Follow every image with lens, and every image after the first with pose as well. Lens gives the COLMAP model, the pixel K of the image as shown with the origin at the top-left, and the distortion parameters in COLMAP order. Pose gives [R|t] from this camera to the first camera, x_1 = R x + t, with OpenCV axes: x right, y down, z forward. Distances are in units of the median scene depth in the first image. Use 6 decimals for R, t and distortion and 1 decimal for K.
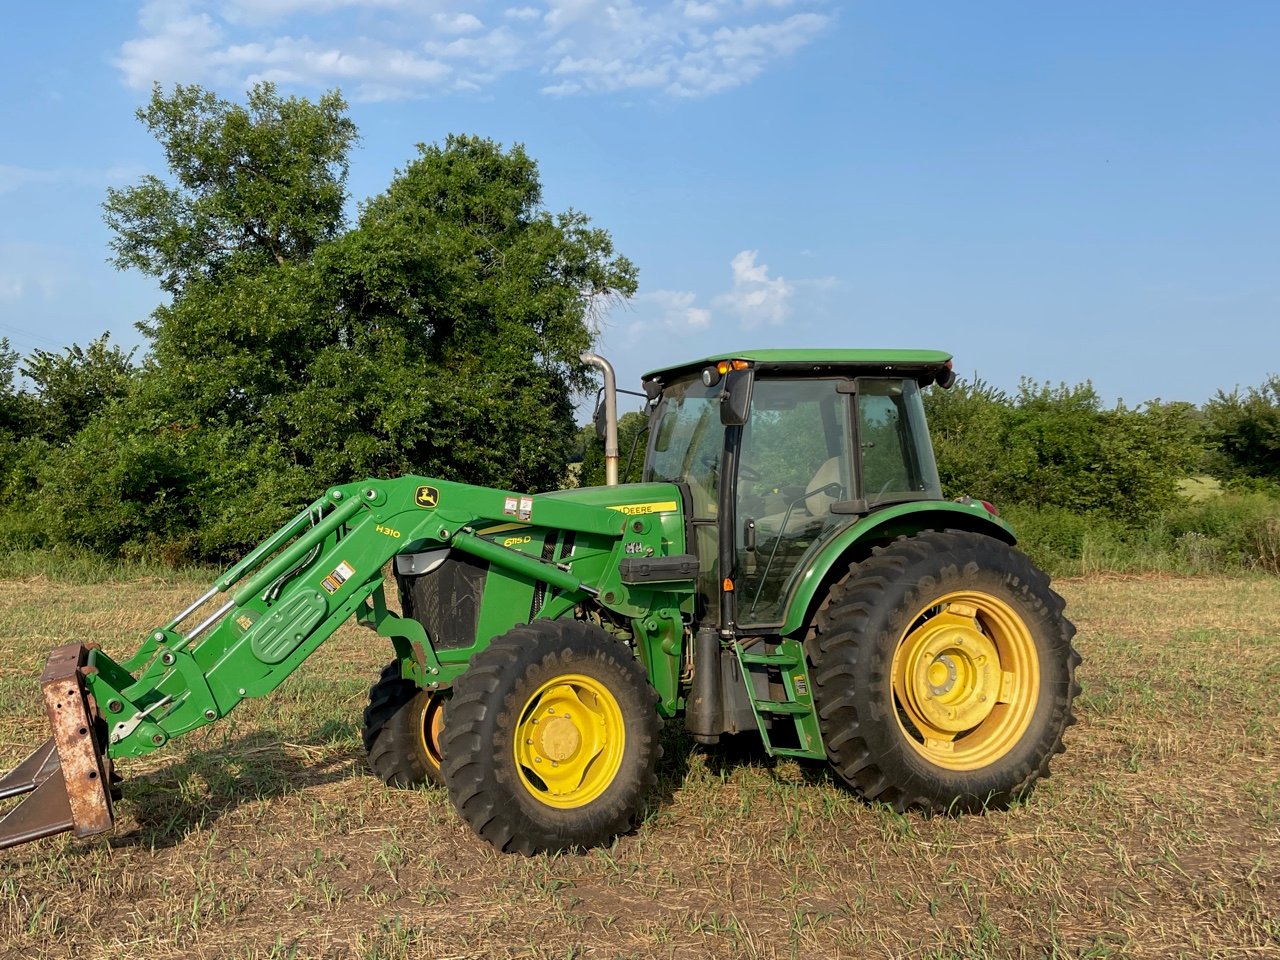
lens RADIAL K [[1266.5, 0, 622.5], [0, 1266.5, 485.5], [0, 0, 1]] dist [0.139137, -0.143931]
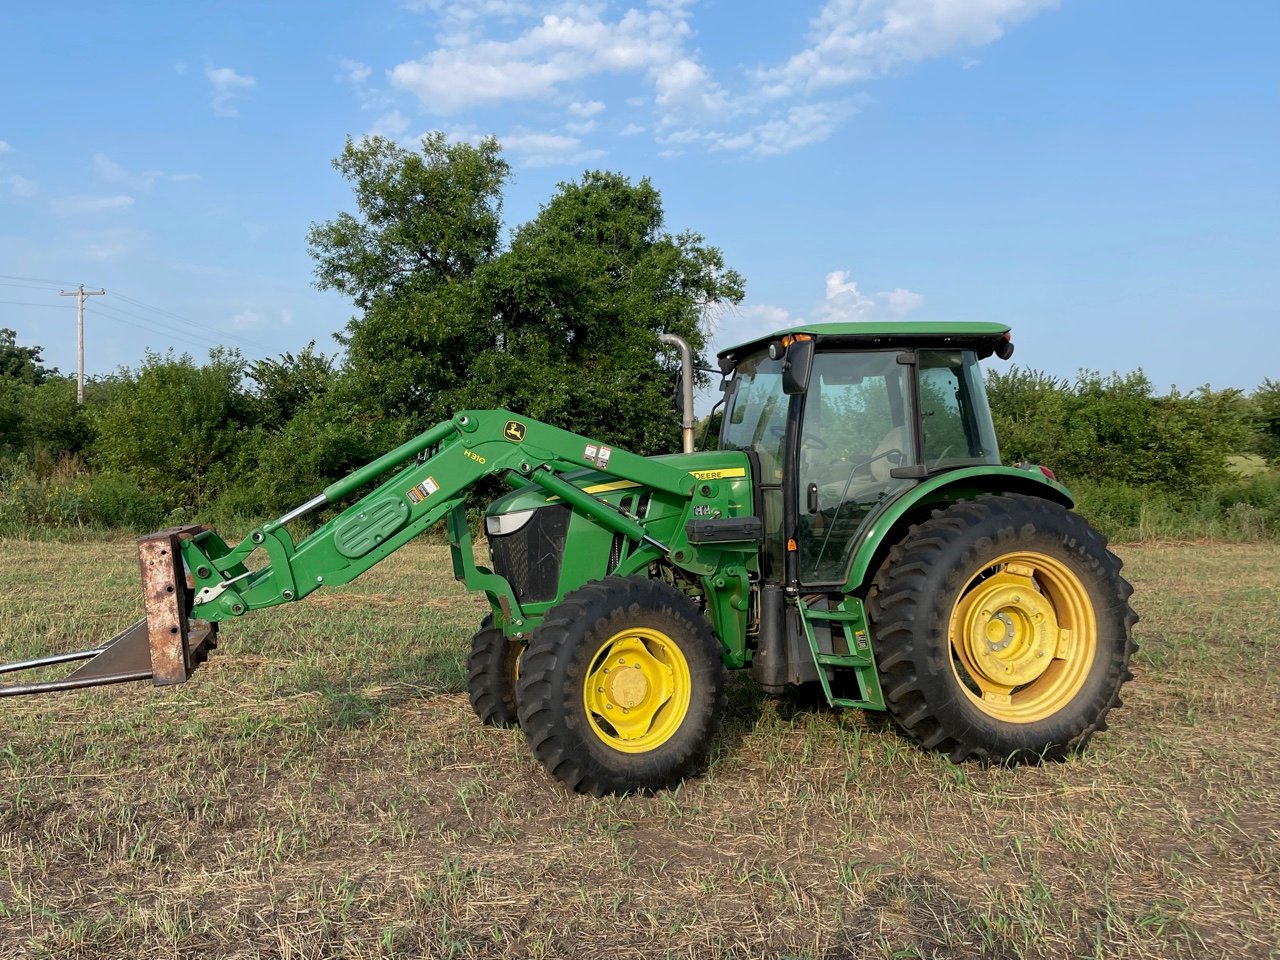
lens RADIAL K [[1050.1, 0, 640.0], [0, 1050.1, 480.0], [0, 0, 1]] dist [0.125718, -0.137098]
pose [[0.995688, -0.002174, -0.092738, 0.023216], [0.003375, 0.999912, 0.012796, 0.007210], [0.092702, -0.013054, 0.995608, 0.065652]]
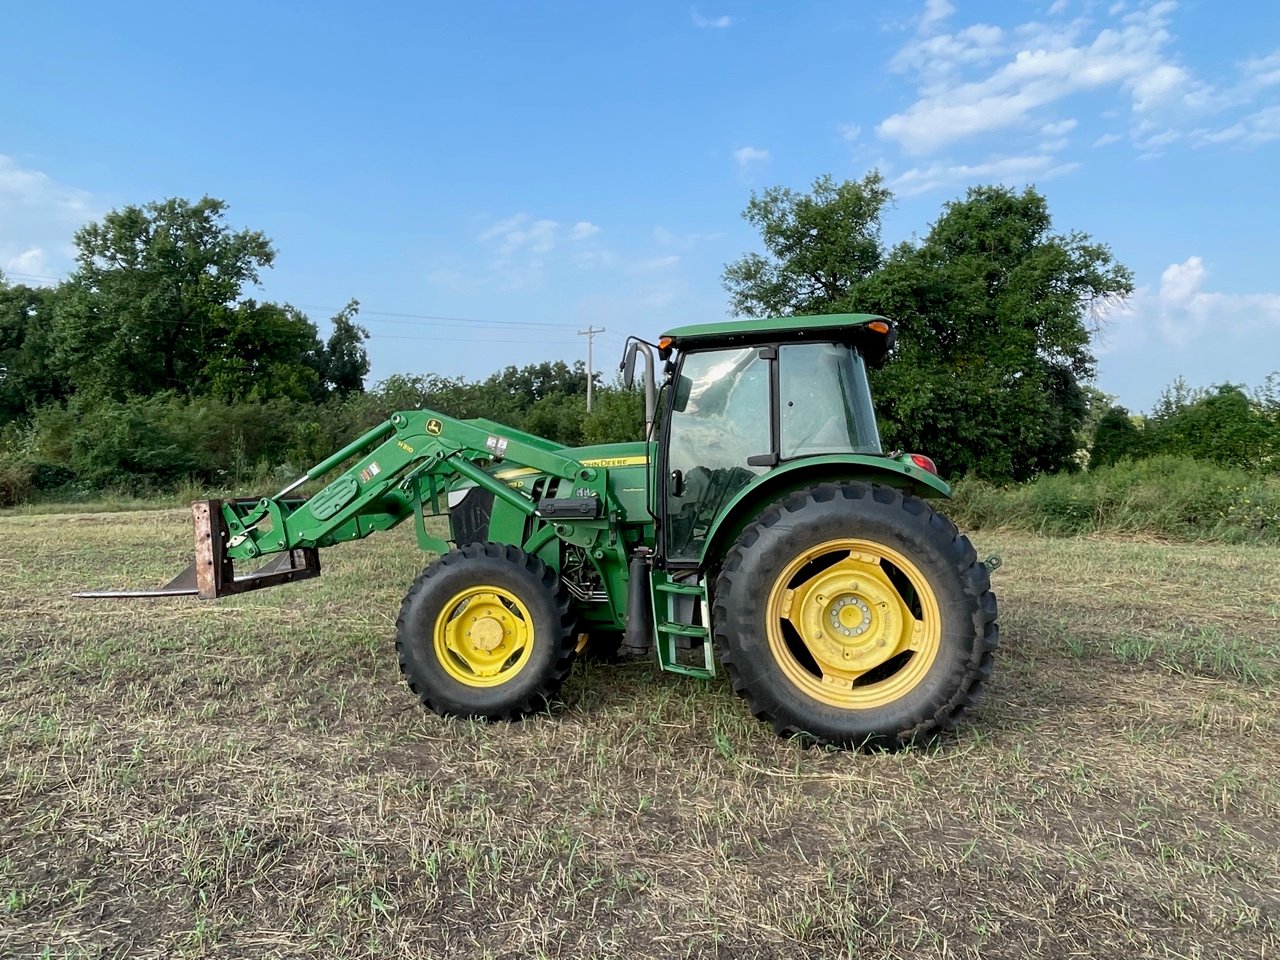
lens RADIAL K [[895.0, 0, 610.3], [0, 895.0, 449.7], [0, 0, 1]] dist [0.060336, -0.093165]
pose [[0.826529, -0.006425, -0.562857, 0.316561], [-0.000307, 0.999930, -0.011865, 0.010658], [0.562894, 0.009979, 0.826469, 0.166617]]
